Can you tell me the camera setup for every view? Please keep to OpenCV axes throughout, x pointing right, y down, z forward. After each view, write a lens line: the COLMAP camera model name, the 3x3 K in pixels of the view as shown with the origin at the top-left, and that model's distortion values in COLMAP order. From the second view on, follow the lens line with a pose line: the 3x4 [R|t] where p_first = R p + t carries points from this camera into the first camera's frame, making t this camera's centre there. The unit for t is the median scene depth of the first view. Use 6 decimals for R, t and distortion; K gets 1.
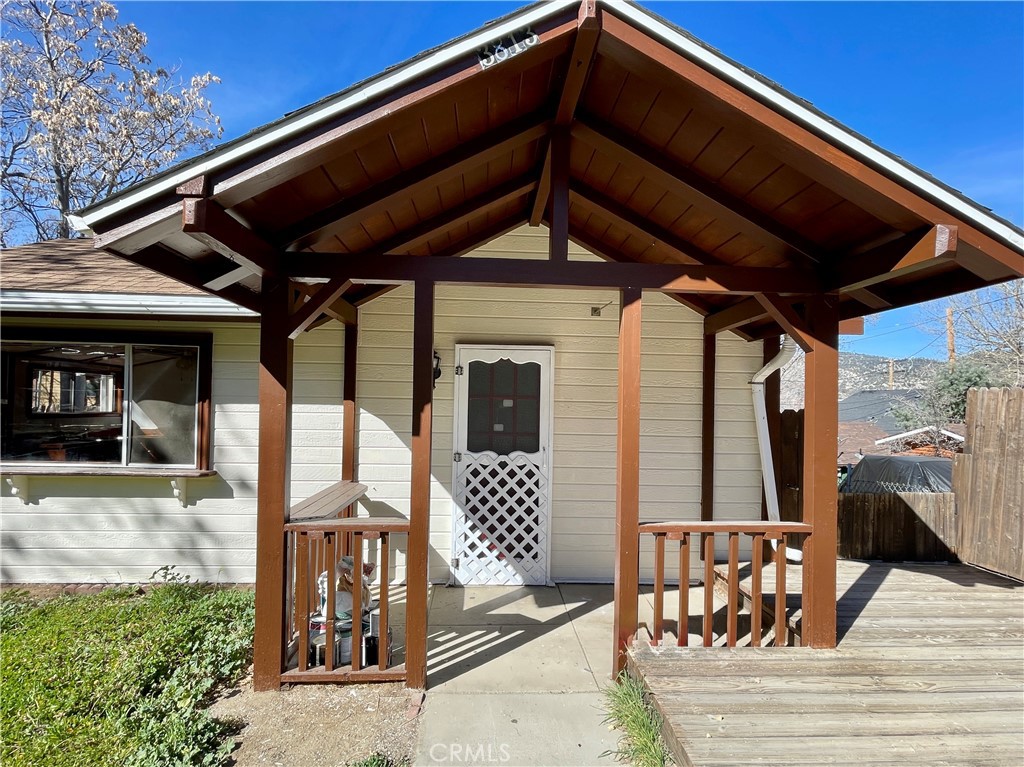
lens RADIAL K [[491.1, 0, 508.4], [0, 491.1, 402.5], [0, 0, 1]] dist [0.000868, 0.001553]
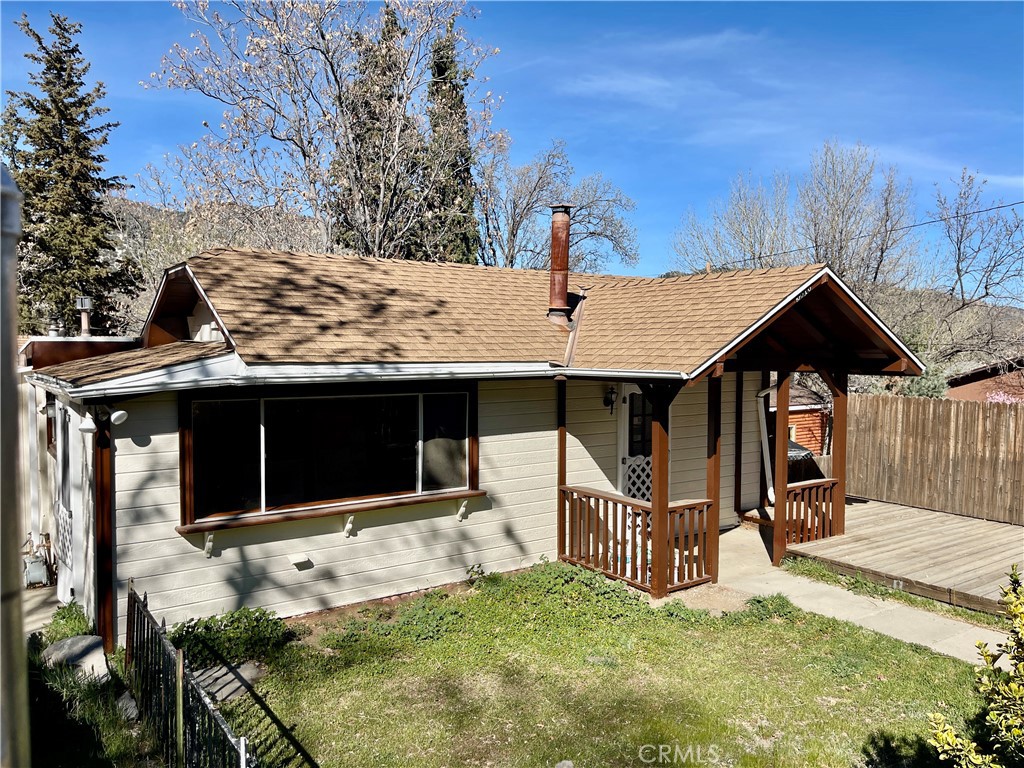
lens RADIAL K [[771.2, 0, 512.9], [0, 771.2, 387.5], [0, 0, 1]] dist [0.088468, -0.128608]
pose [[0.841208, -0.043523, 0.538958, -1.581688], [0.008947, 0.997739, 0.066606, -0.254486], [-0.540638, -0.051207, 0.839695, -0.696558]]
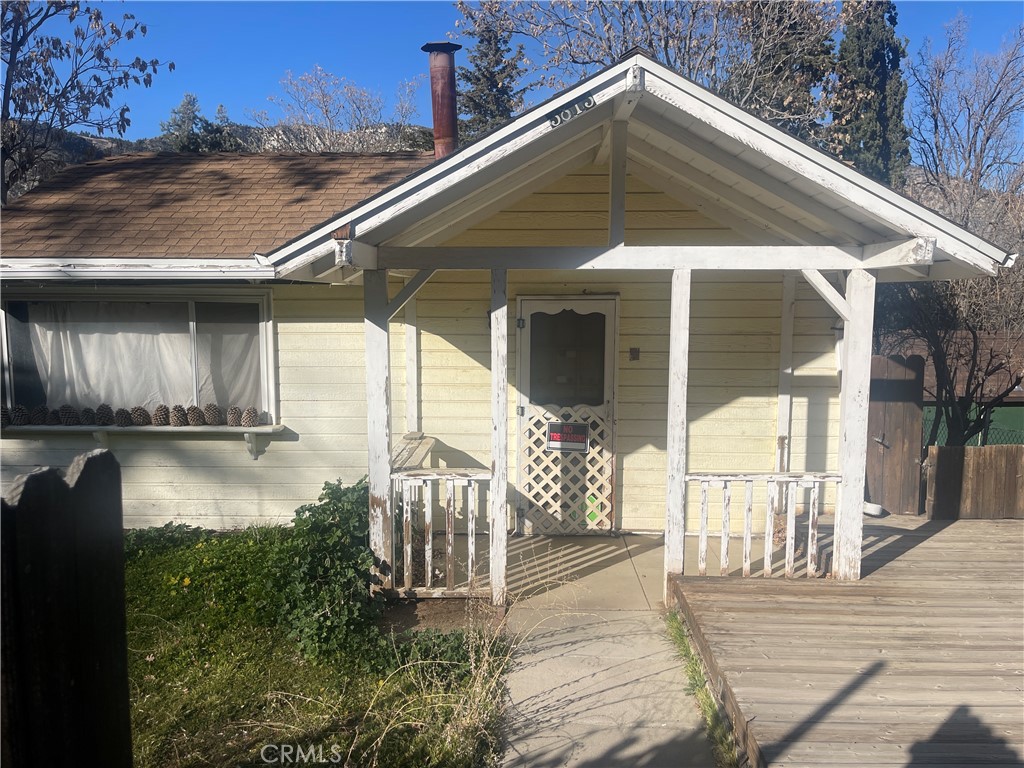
lens RADIAL K [[771.2, 0, 512.9], [0, 771.2, 387.5], [0, 0, 1]] dist [0.088468, -0.128608]
pose [[0.997308, -0.007100, -0.072979, -0.004798], [0.015658, 0.992965, 0.117364, -0.114849], [0.071632, -0.118191, 0.990404, -0.537774]]
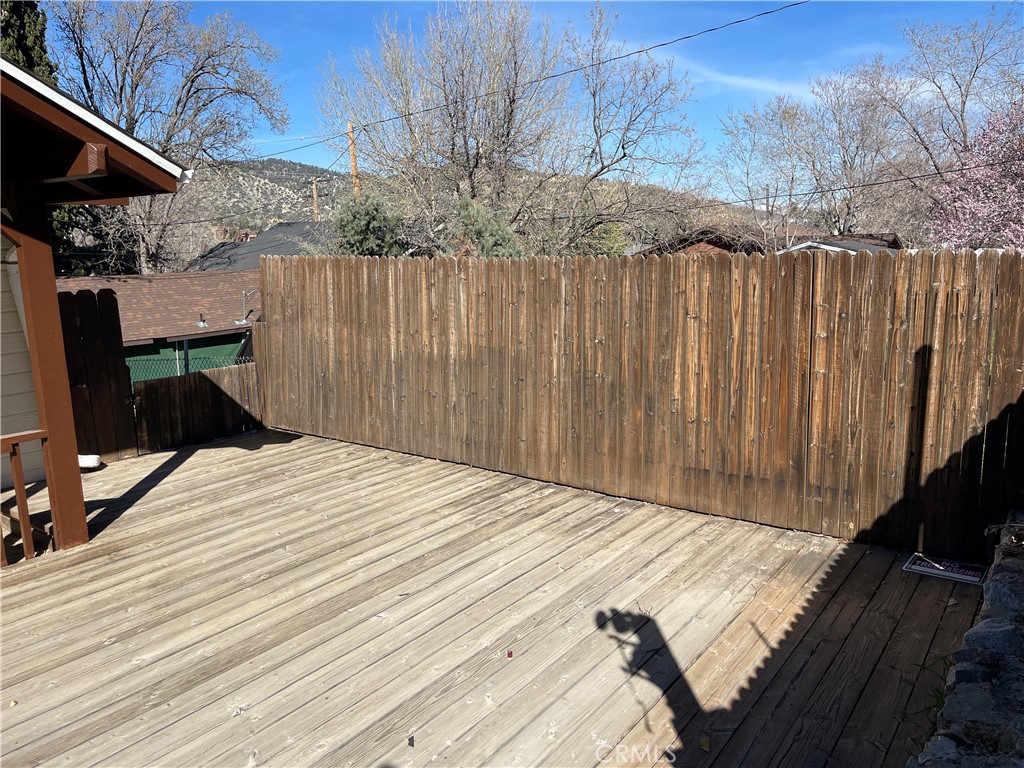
lens RADIAL K [[771.2, 0, 512.9], [0, 771.2, 387.5], [0, 0, 1]] dist [0.088468, -0.128608]
pose [[0.630722, -0.173399, 0.756388, 0.030522], [0.027536, 0.979103, 0.201494, -0.077208], [-0.775520, -0.106259, 0.622317, -0.435316]]
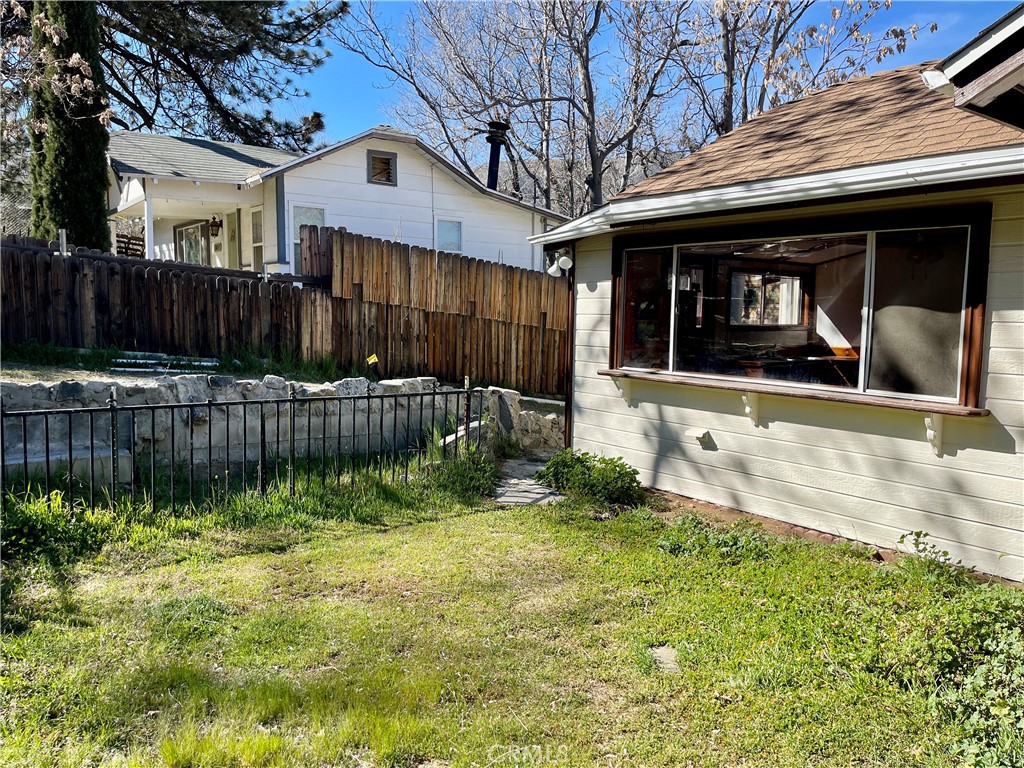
lens RADIAL K [[771.2, 0, 512.9], [0, 771.2, 387.5], [0, 0, 1]] dist [0.088468, -0.128608]
pose [[0.567512, 0.072221, -0.820191, -0.085934], [0.005641, 0.995781, 0.091586, 0.006194], [0.823346, -0.056603, 0.564711, -0.142585]]
